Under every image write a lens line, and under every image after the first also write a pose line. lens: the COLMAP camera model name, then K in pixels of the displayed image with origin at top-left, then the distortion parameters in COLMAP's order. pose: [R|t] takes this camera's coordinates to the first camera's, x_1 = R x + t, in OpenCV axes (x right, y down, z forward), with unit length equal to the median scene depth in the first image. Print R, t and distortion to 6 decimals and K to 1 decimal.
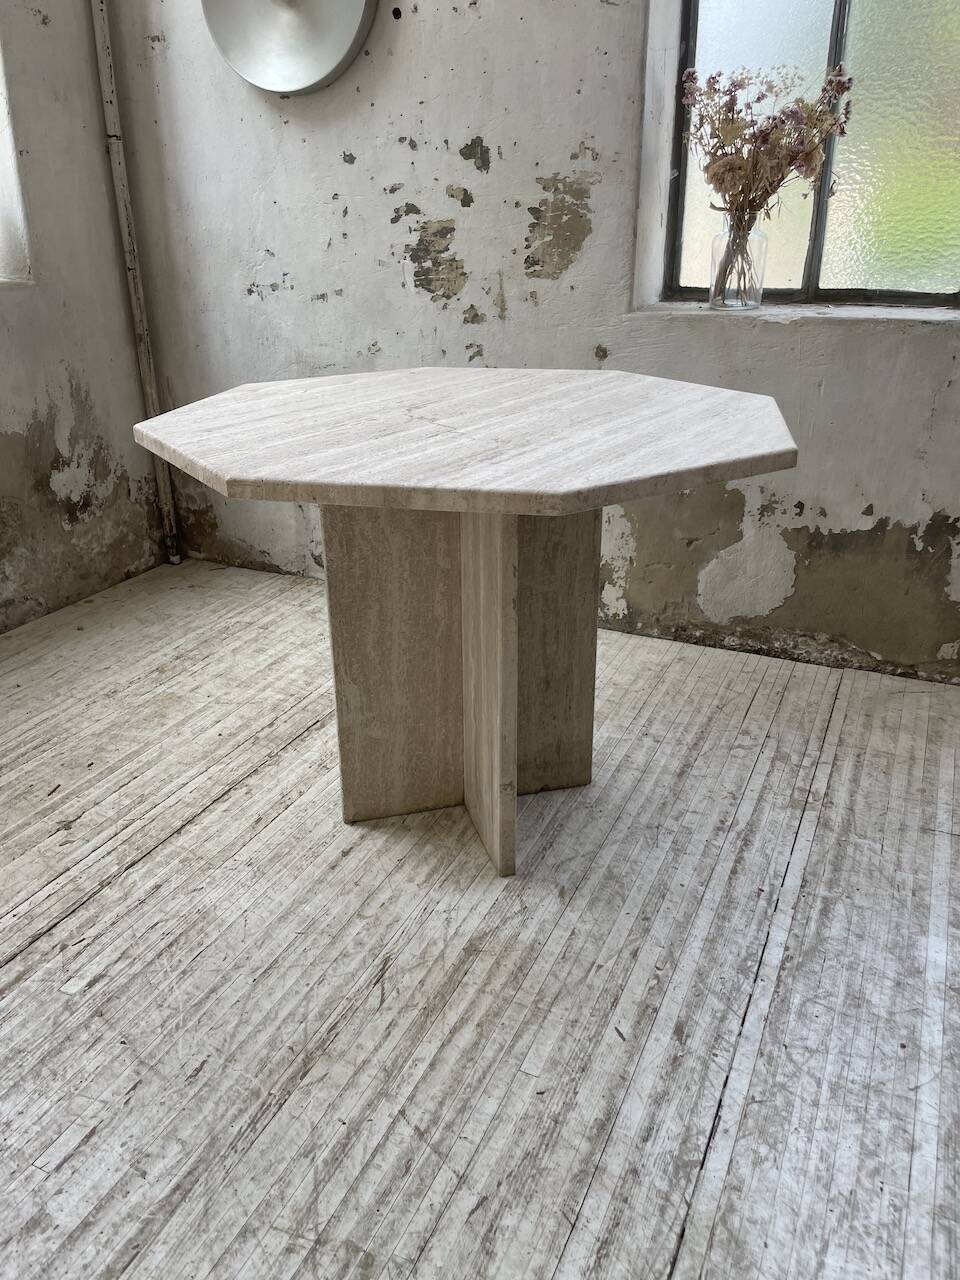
lens RADIAL K [[973.6, 0, 472.9], [0, 973.6, 627.7], [0, 0, 1]] dist [0.088281, -0.122752]
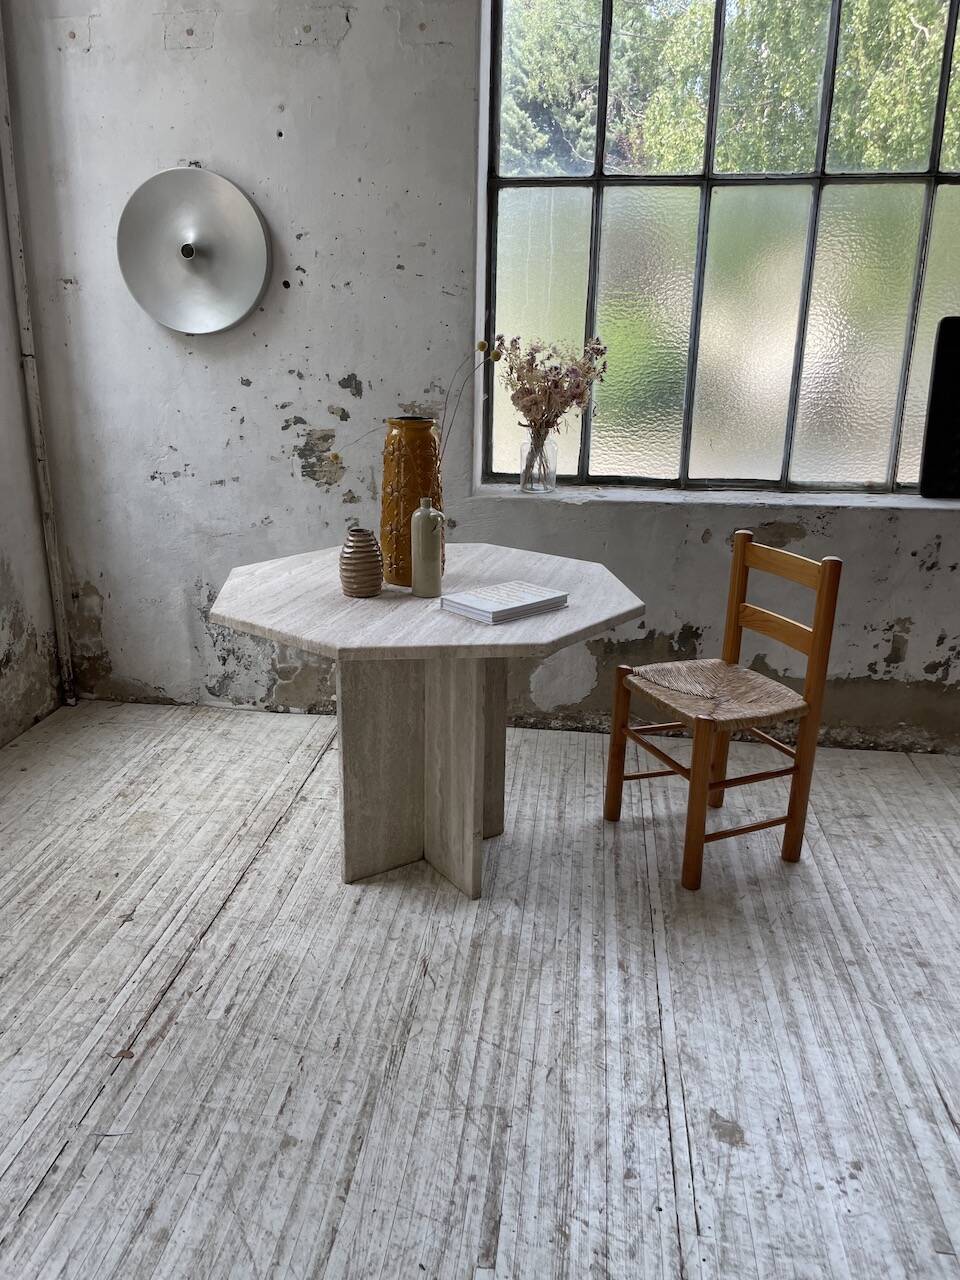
lens RADIAL K [[973.6, 0, 468.6], [0, 973.6, 628.2], [0, 0, 1]] dist [0.088281, -0.122752]
pose [[0.951871, -0.067287, 0.299023, -0.352704], [0.097512, 0.991396, -0.087320, -0.016814], [-0.290574, 0.112276, 0.950242, -0.386631]]
